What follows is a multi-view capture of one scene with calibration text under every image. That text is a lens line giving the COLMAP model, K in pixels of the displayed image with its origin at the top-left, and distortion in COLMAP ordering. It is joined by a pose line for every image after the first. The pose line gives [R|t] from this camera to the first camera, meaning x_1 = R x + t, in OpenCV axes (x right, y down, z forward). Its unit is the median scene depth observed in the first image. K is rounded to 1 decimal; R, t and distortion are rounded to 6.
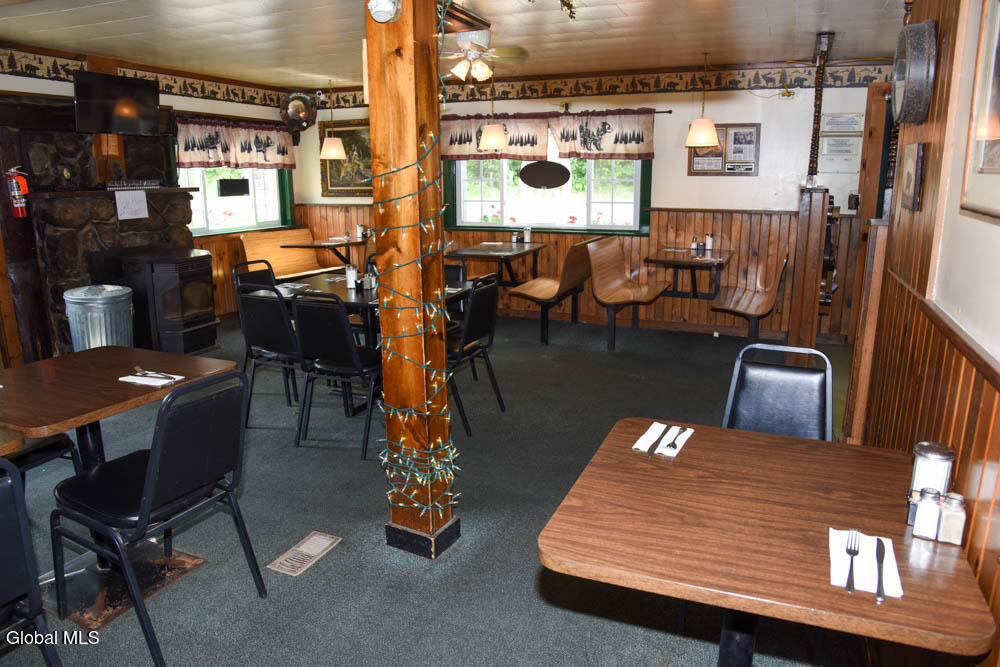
lens RADIAL K [[685.0, 0, 501.3], [0, 685.0, 333.9], [0, 0, 1]] dist [-0.117536, 0.066877]
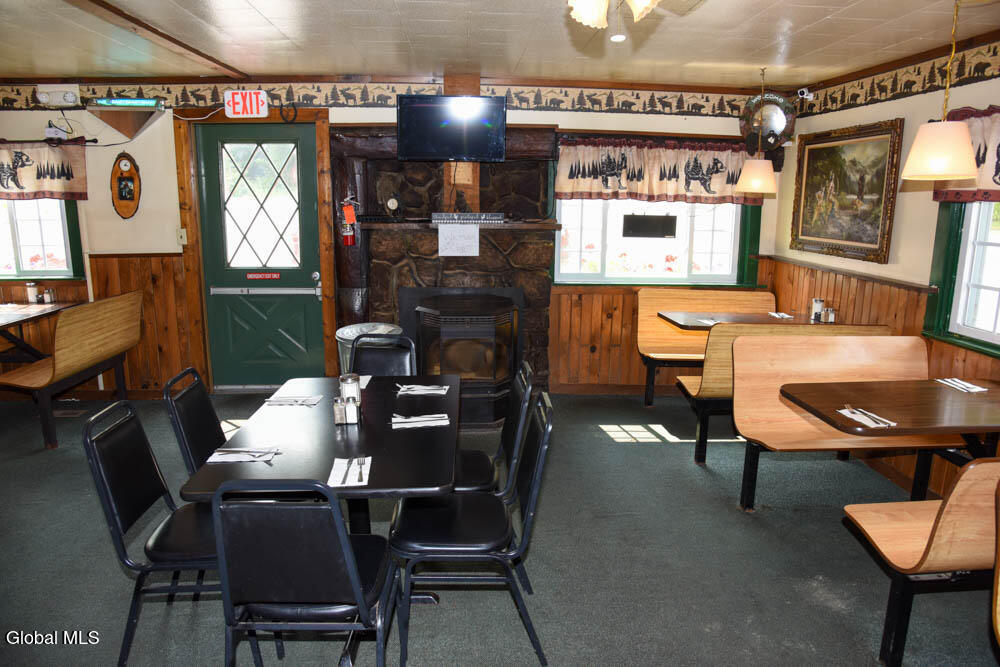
lens RADIAL K [[685.0, 0, 501.3], [0, 685.0, 333.9], [0, 0, 1]] dist [-0.117536, 0.066877]
pose [[0.441612, 0.185785, -0.877760, 0.309563], [-0.215877, 0.971587, 0.097034, -0.190318], [0.870848, 0.146637, 0.469171, 0.700665]]
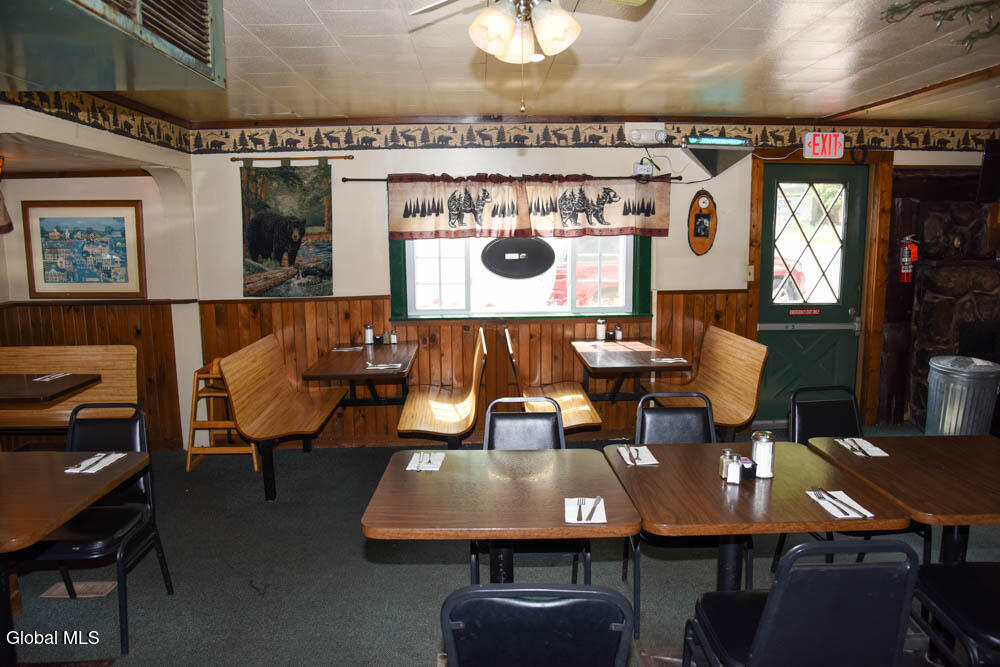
lens RADIAL K [[685.0, 0, 501.3], [0, 685.0, 333.9], [0, 0, 1]] dist [-0.117536, 0.066877]
pose [[0.418551, 0.133357, -0.898349, -0.034813], [-0.202108, 0.978033, 0.051021, -0.018126], [0.885419, 0.160208, 0.436309, -0.030564]]
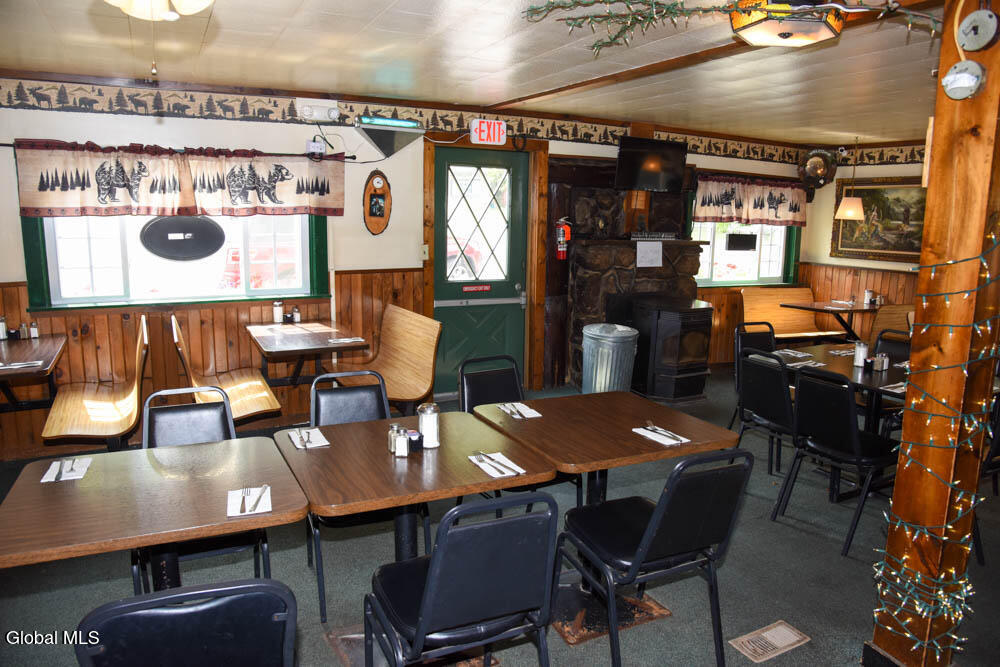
lens RADIAL K [[685.0, 0, 501.3], [0, 685.0, 333.9], [0, 0, 1]] dist [-0.117536, 0.066877]
pose [[0.768238, 0.127350, -0.627369, -0.025726], [-0.167175, 0.985917, -0.004581, -0.020887], [0.617950, 0.108400, 0.778709, -0.012776]]
